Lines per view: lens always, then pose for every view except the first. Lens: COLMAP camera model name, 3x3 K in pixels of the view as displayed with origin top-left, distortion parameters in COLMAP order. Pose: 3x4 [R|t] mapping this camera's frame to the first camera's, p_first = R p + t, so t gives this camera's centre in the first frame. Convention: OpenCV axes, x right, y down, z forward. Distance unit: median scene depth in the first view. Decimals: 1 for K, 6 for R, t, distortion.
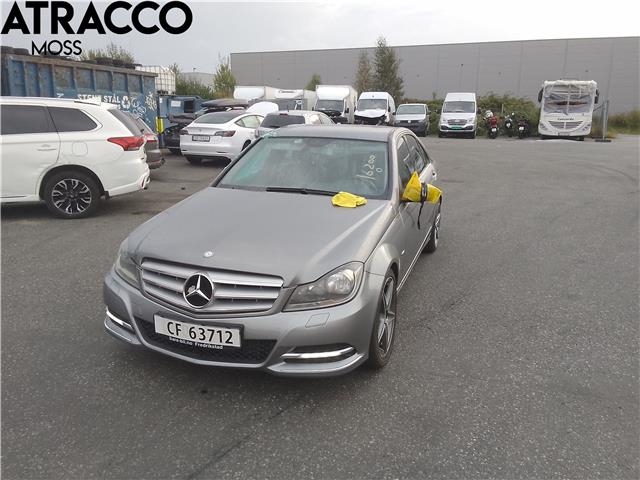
lens RADIAL K [[508.9, 0, 326.7], [0, 508.9, 239.2], [0, 0, 1]] dist [0.013711, -0.036931]
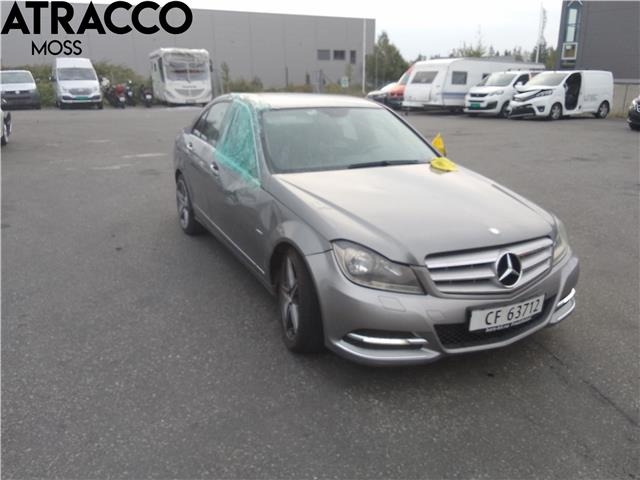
lens RADIAL K [[508.9, 0, 325.1], [0, 508.9, 245.9], [0, 0, 1]] dist [0.013711, -0.036931]
pose [[0.683395, -0.225738, 0.694272, -0.139547], [0.176590, 0.973867, 0.142823, -0.017113], [-0.708369, 0.024997, 0.705399, 0.069892]]
